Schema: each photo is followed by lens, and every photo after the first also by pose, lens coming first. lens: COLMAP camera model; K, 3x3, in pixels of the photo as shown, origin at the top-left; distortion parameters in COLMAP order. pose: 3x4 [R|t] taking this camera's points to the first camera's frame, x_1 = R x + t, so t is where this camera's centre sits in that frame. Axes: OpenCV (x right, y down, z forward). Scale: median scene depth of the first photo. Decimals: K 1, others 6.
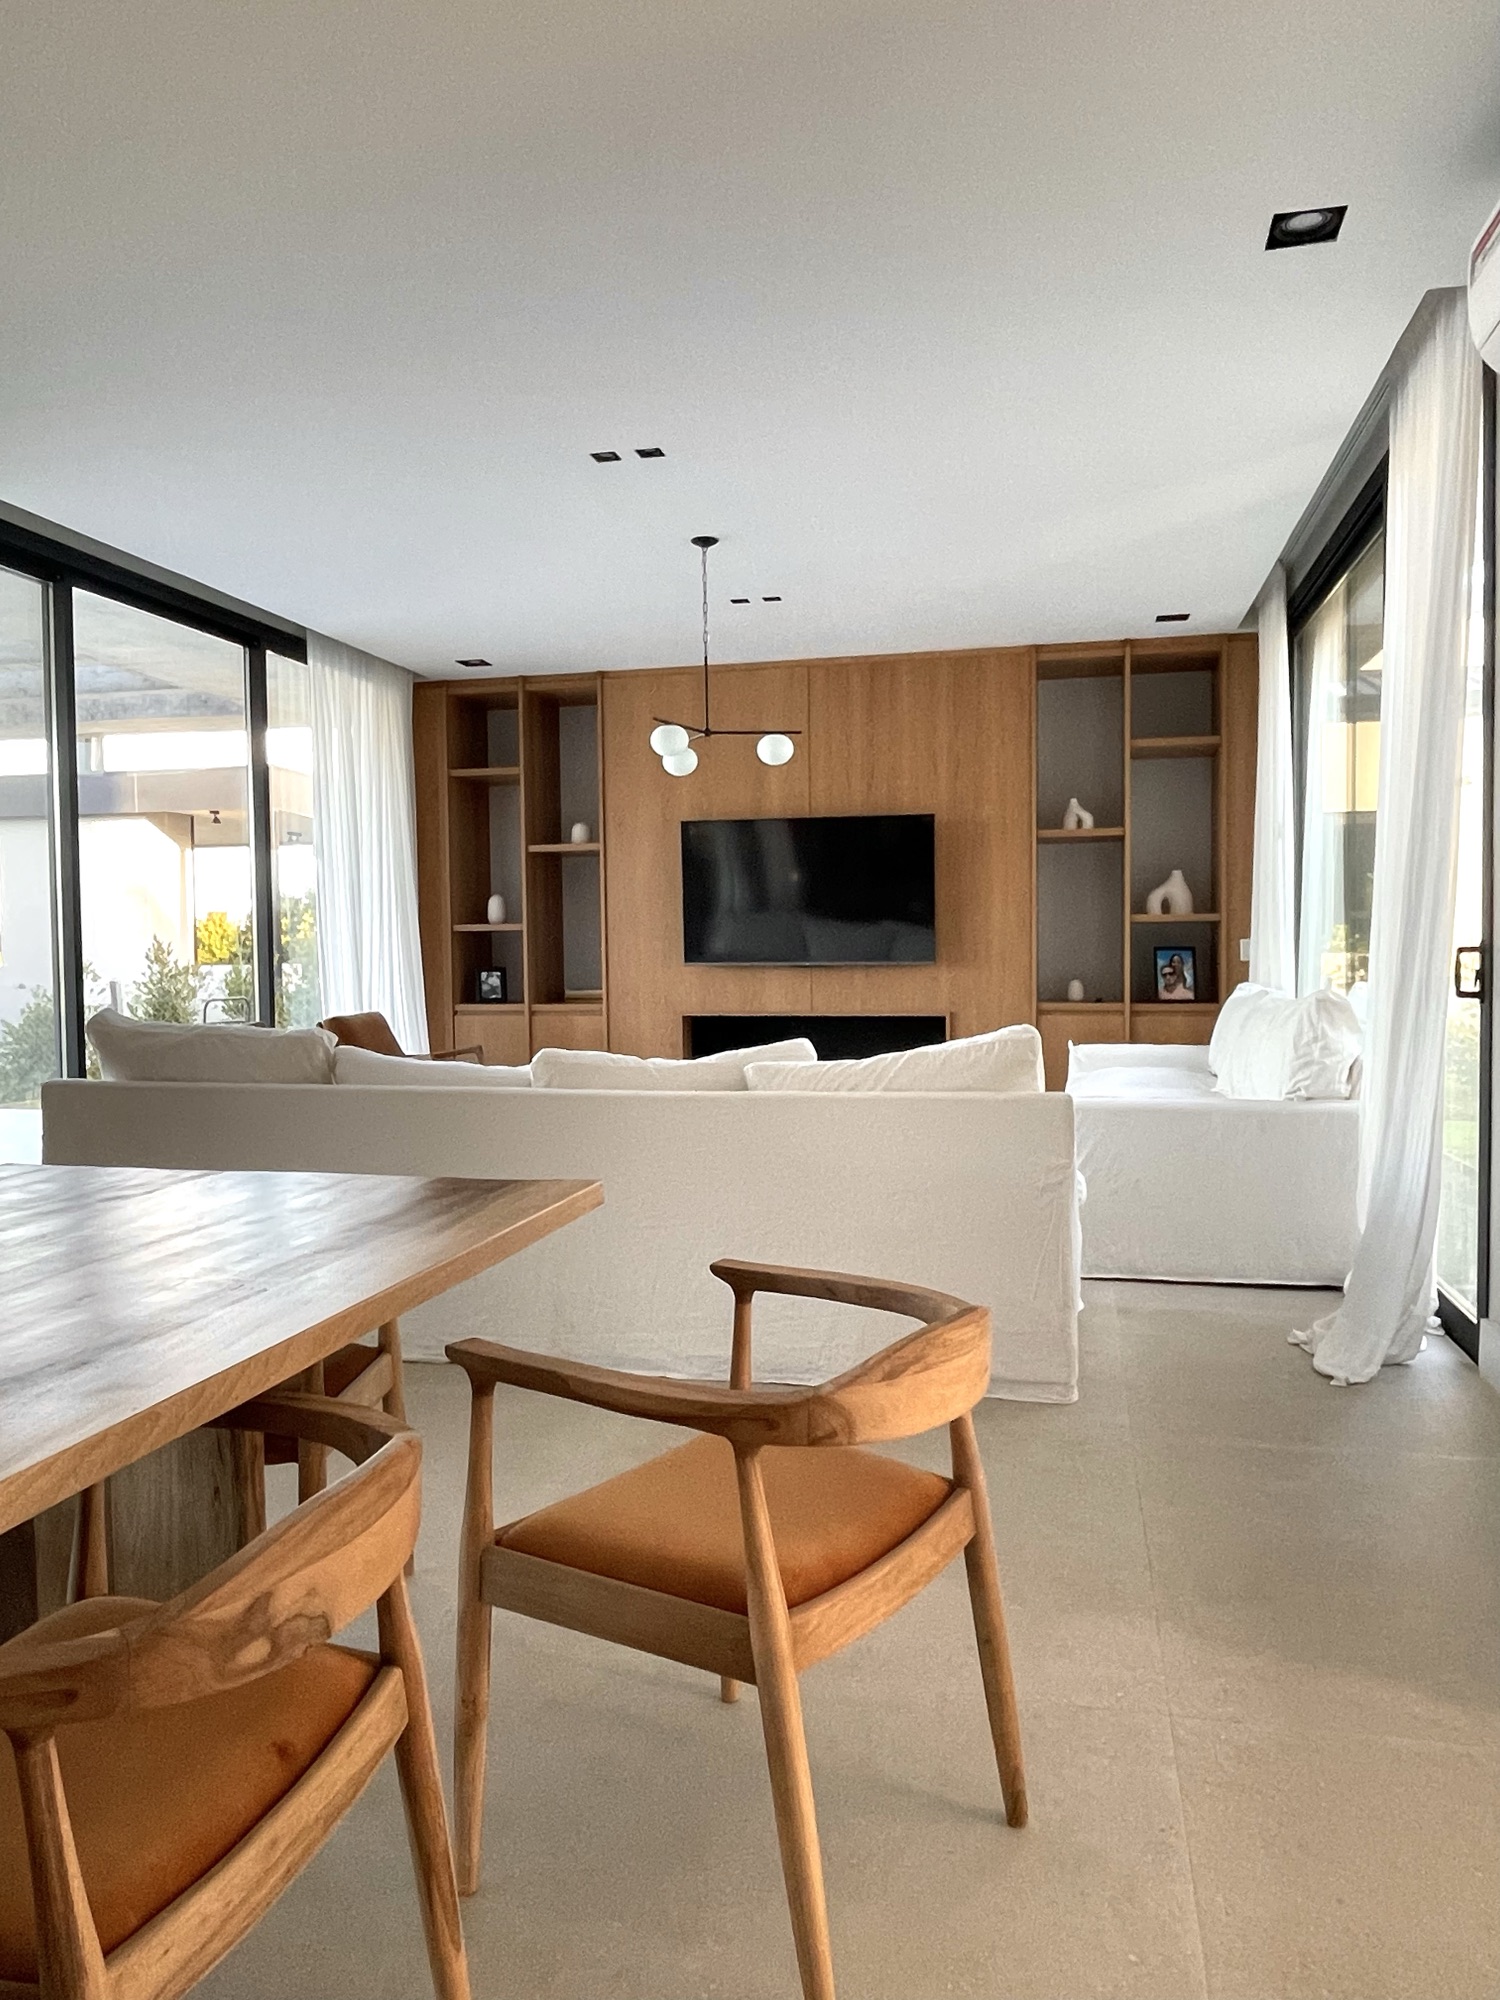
lens RADIAL K [[1361.9, 0, 750.0], [0, 1361.9, 1000.0], [0, 0, 1]] dist [0.001155, -0.000476]
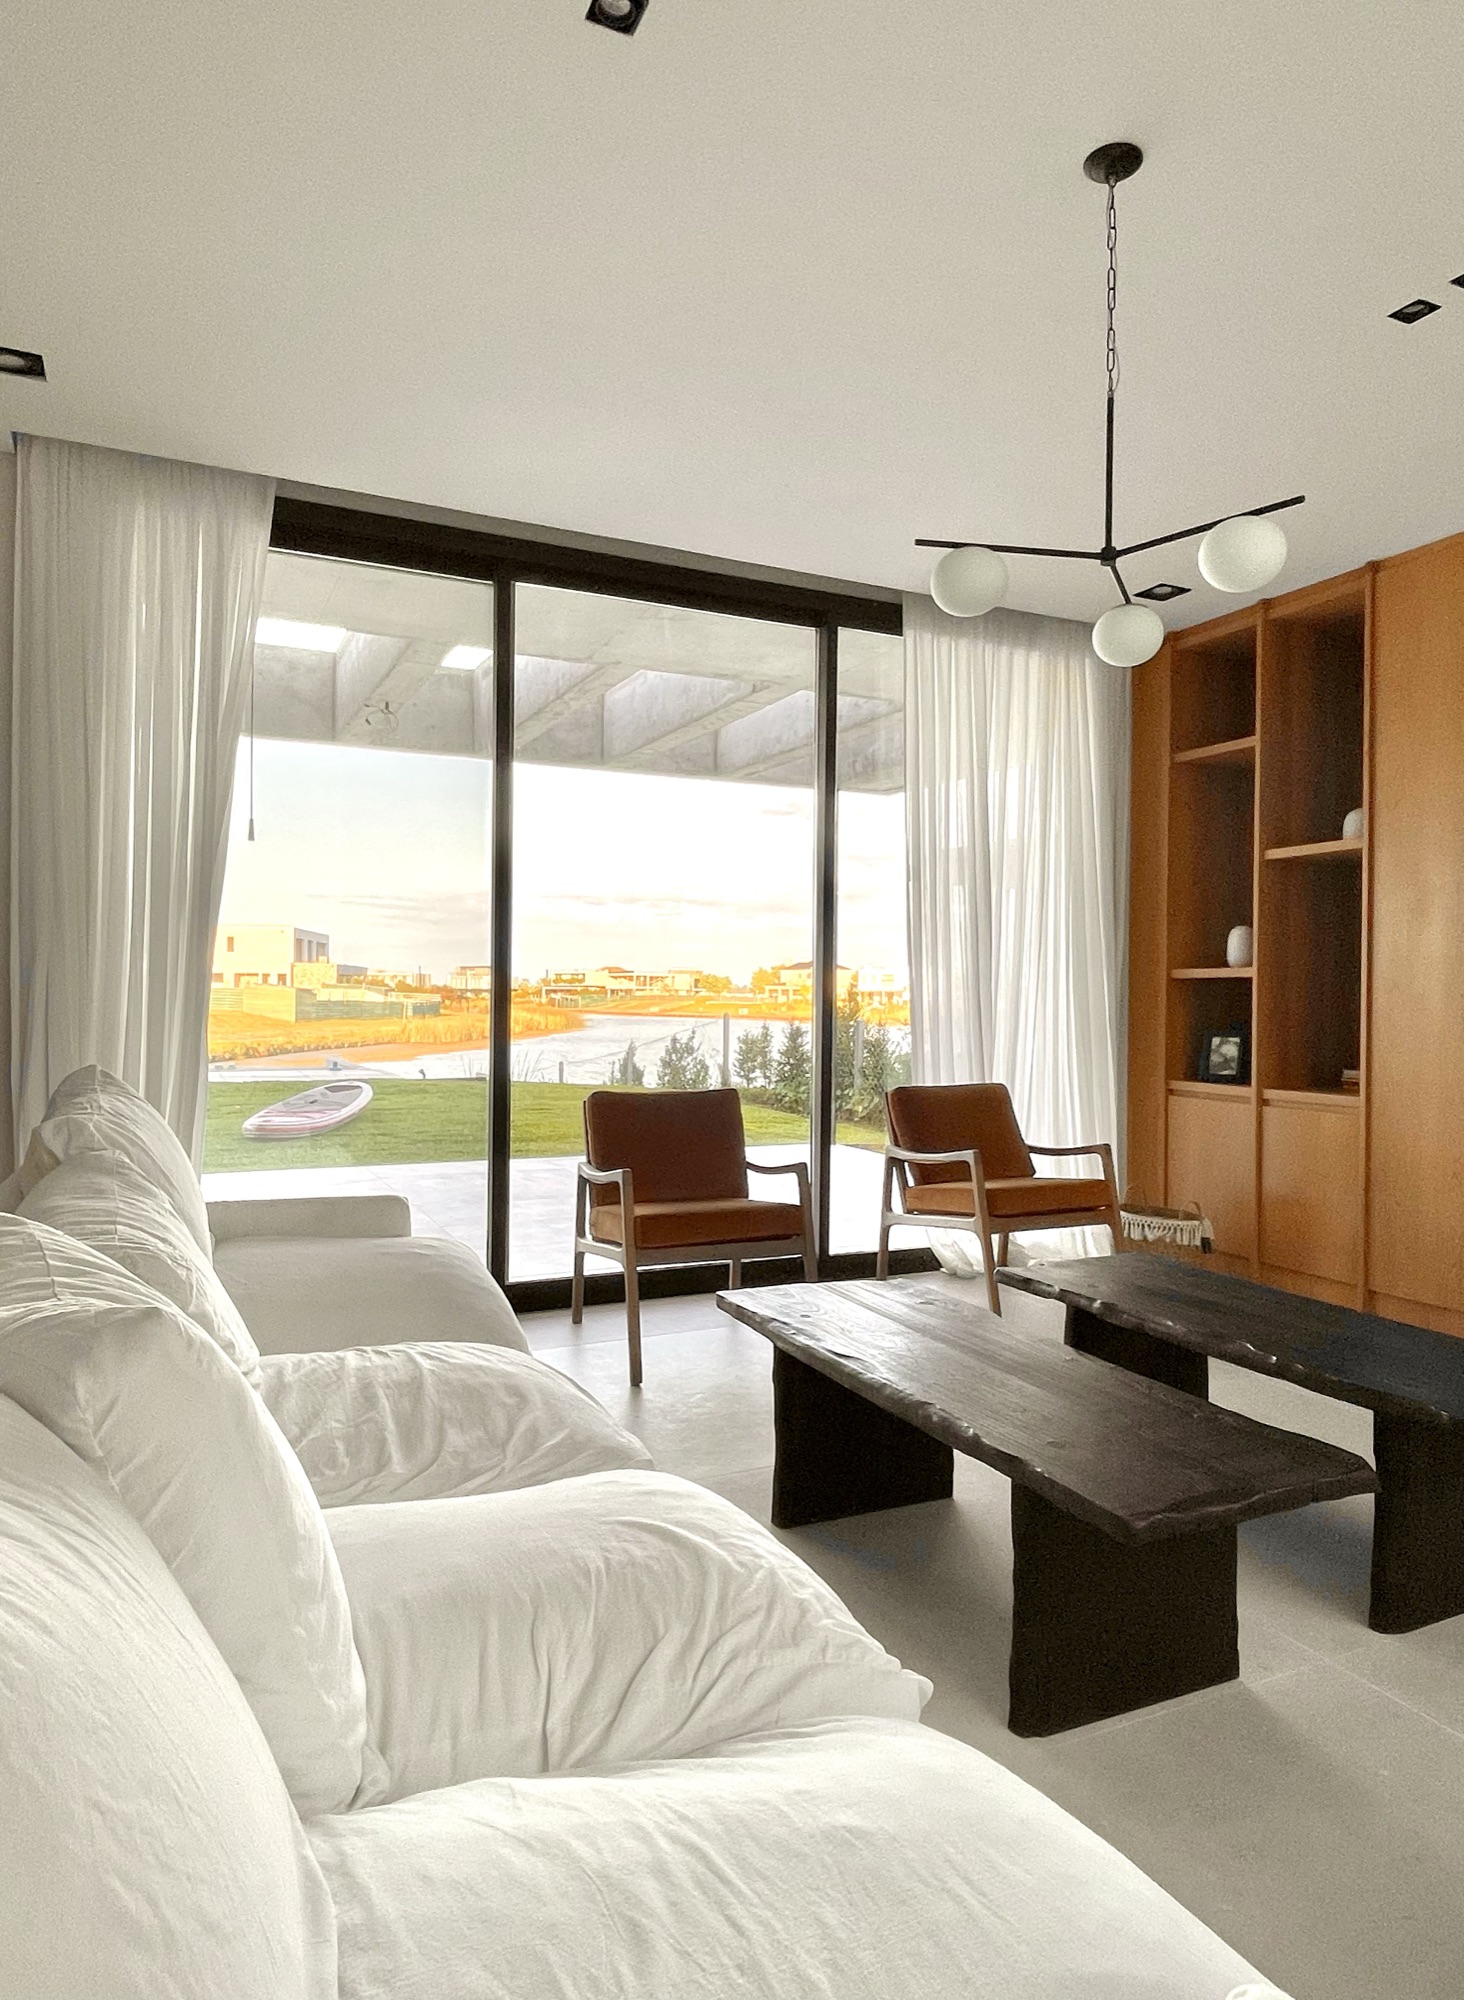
lens RADIAL K [[1238.3, 0, 732.0], [0, 1238.3, 1000.0], [0, 0, 1]] dist [-0.000039, -0.000628]
pose [[0.620859, 0.015893, -0.783761, 0.154170], [-0.047389, 0.998727, -0.017287, -0.017079], [0.782488, 0.047874, 0.620822, 0.423837]]
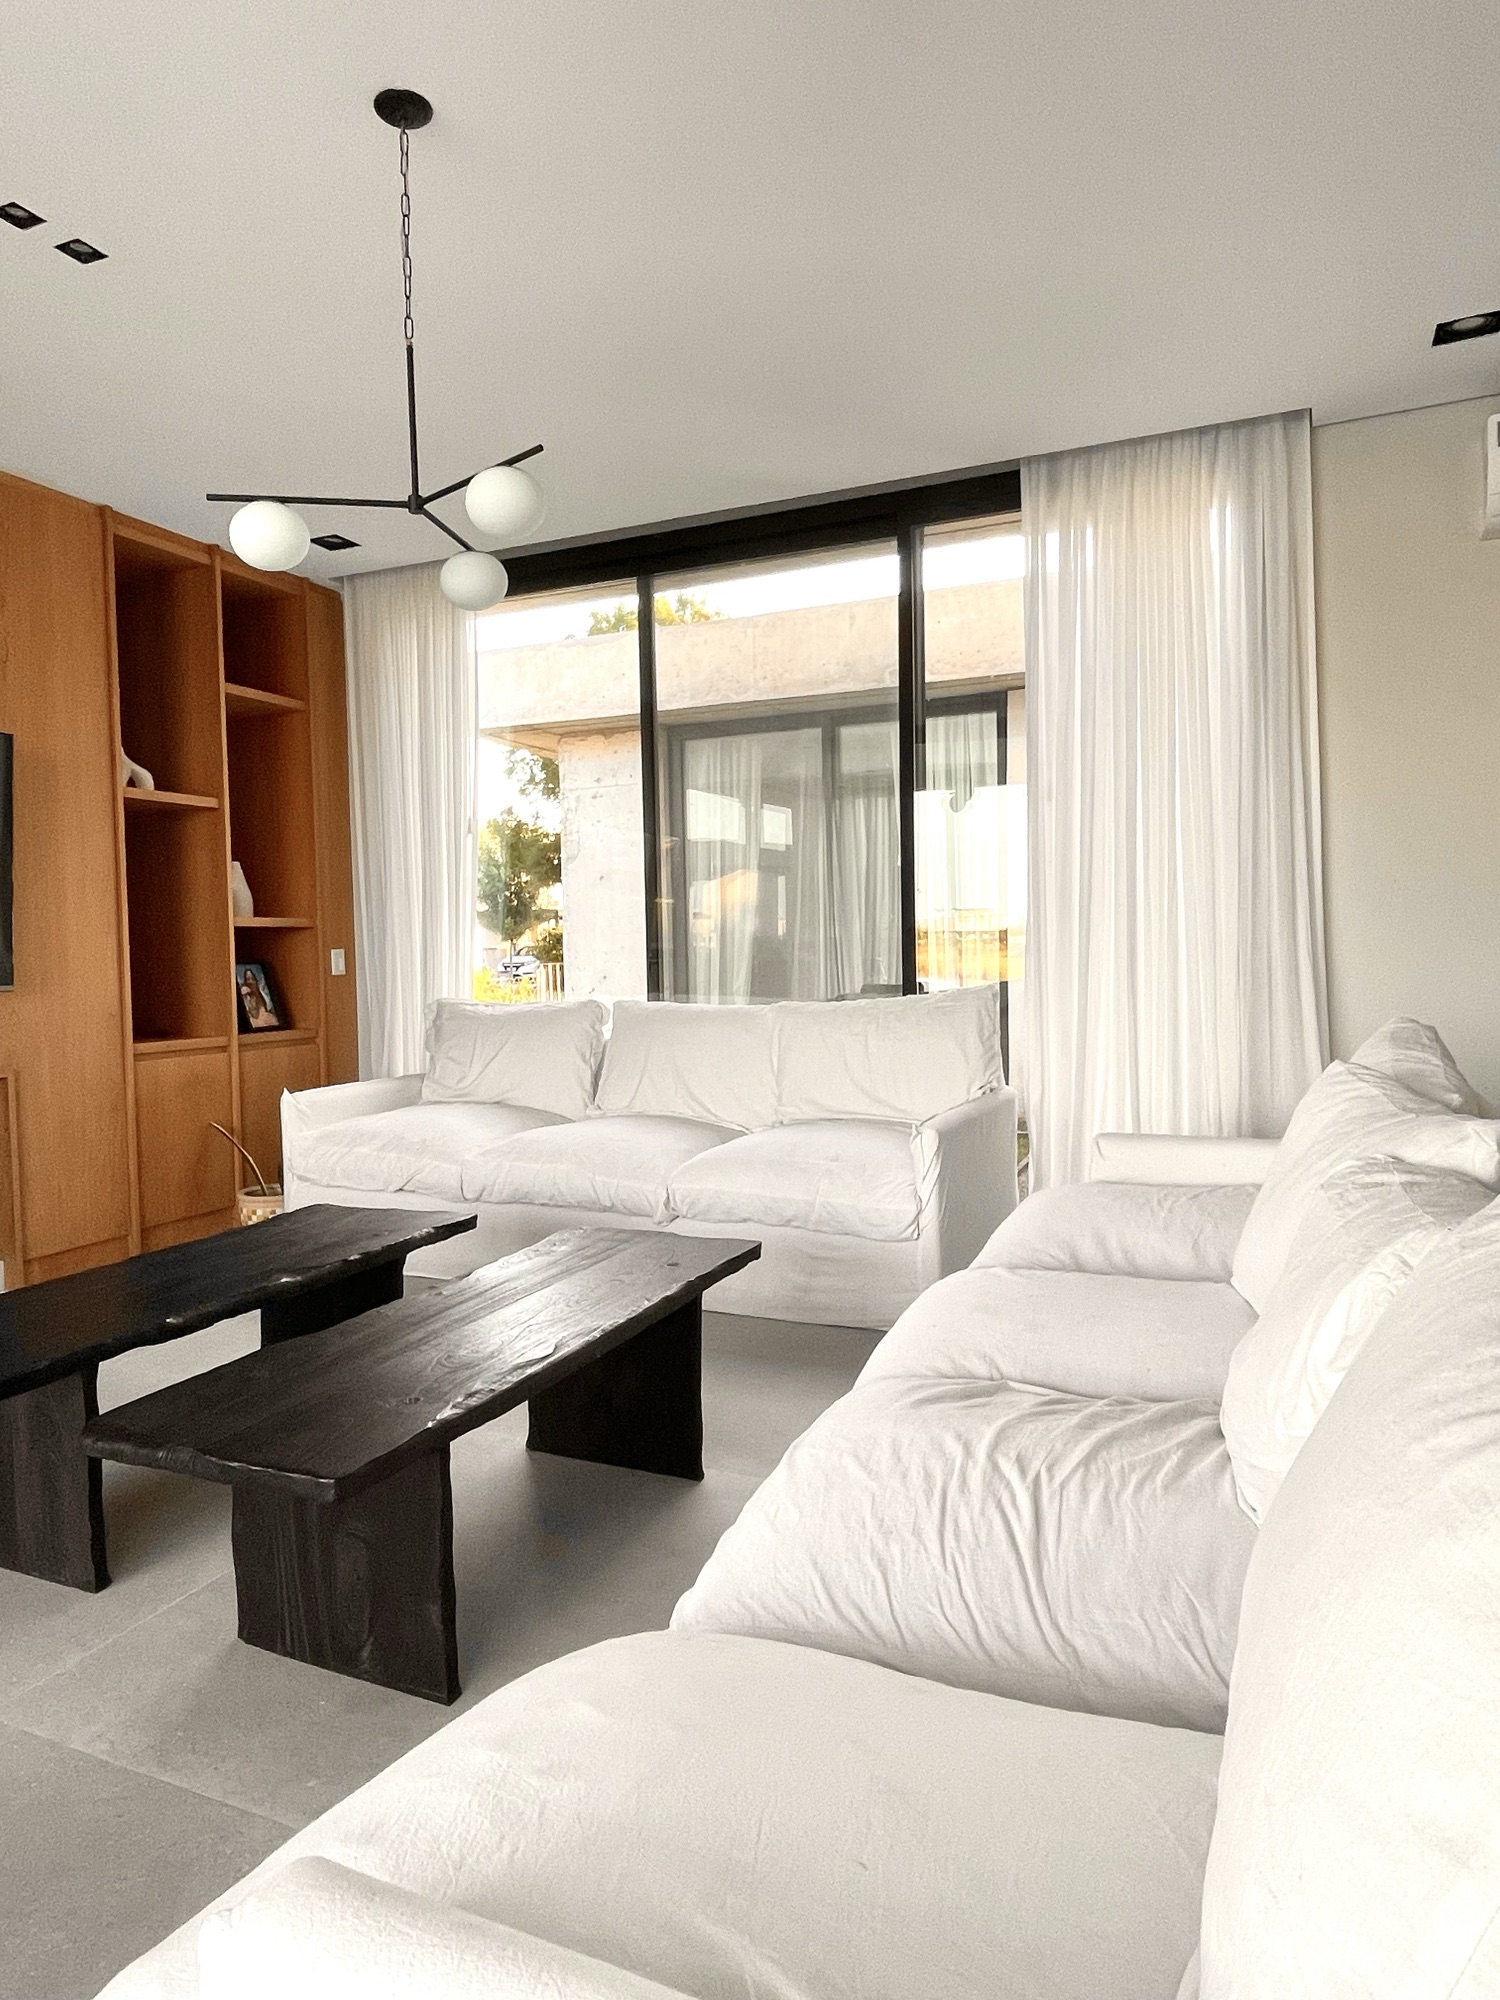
lens RADIAL K [[1226.2, 0, 750.0], [0, 1226.2, 1000.0], [0, 0, 1]] dist [-0.027587, -0.000117]
pose [[0.192602, -0.033076, 0.980719, -0.294072], [0.053426, 0.998303, 0.023177, -0.015627], [-0.979822, 0.047932, 0.194042, 0.542856]]
